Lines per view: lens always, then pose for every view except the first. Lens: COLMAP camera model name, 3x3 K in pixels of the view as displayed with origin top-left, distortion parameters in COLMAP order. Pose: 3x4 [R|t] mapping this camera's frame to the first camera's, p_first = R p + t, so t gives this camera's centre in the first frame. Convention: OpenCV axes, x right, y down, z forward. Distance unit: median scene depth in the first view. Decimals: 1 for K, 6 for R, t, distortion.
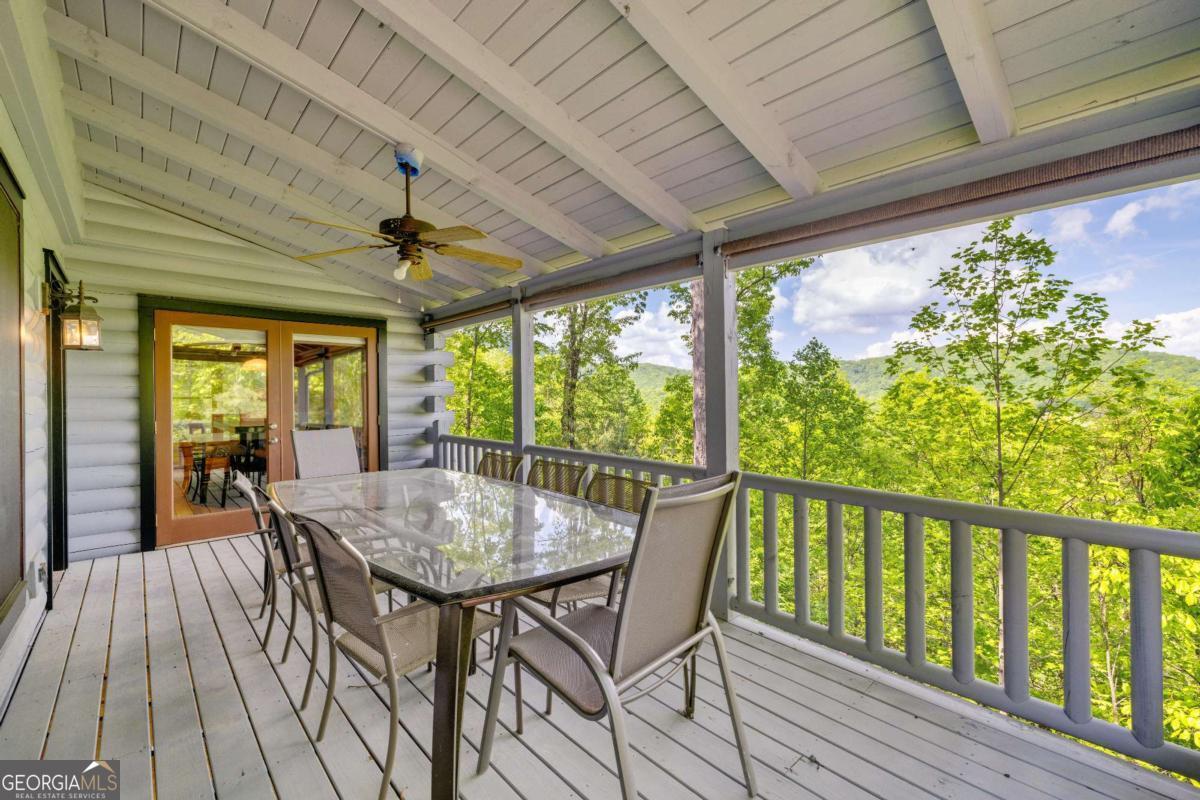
lens RADIAL K [[511.3, 0, 596.8], [0, 511.3, 402.4], [0, 0, 1]] dist [0.000744, -0.000267]
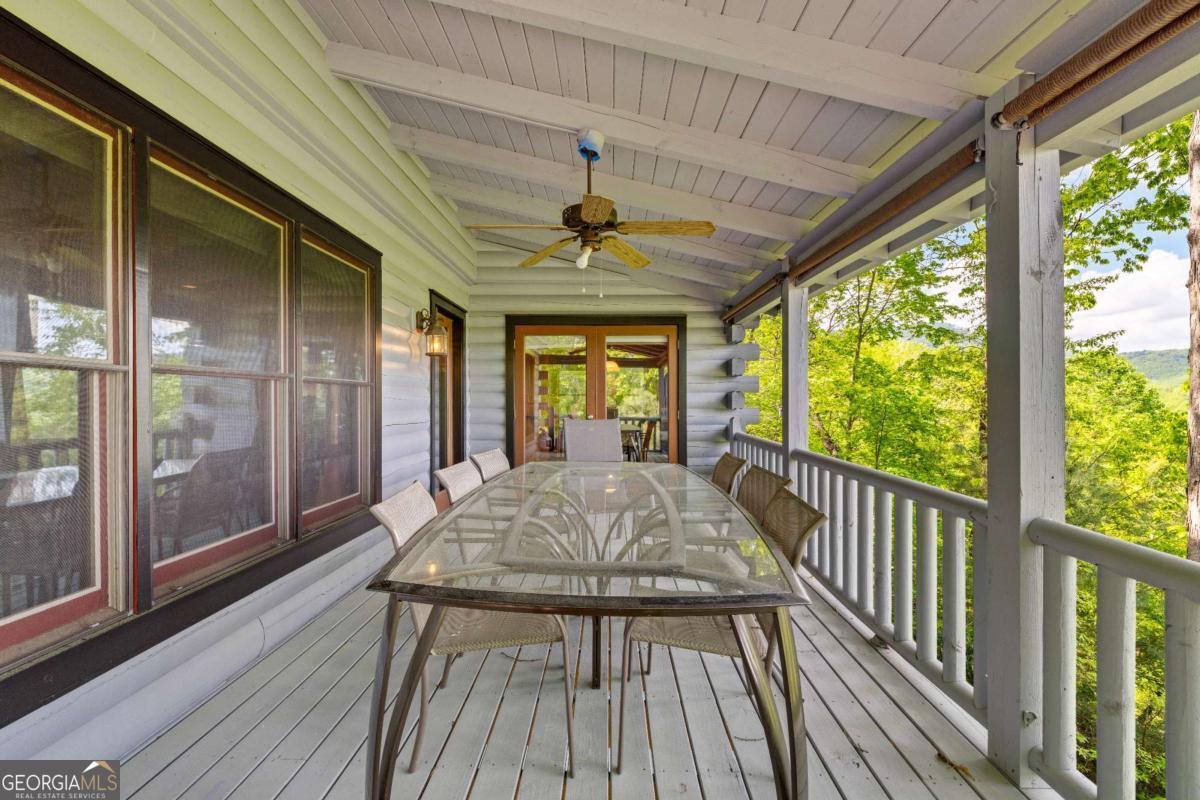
lens RADIAL K [[511.3, 0, 596.8], [0, 511.3, 402.4], [0, 0, 1]] dist [0.000744, -0.000267]
pose [[0.716574, 0.011954, -0.697409, 0.169369], [-0.014790, 0.999889, 0.001943, 0.009807], [0.697354, 0.008923, 0.716671, 0.155345]]
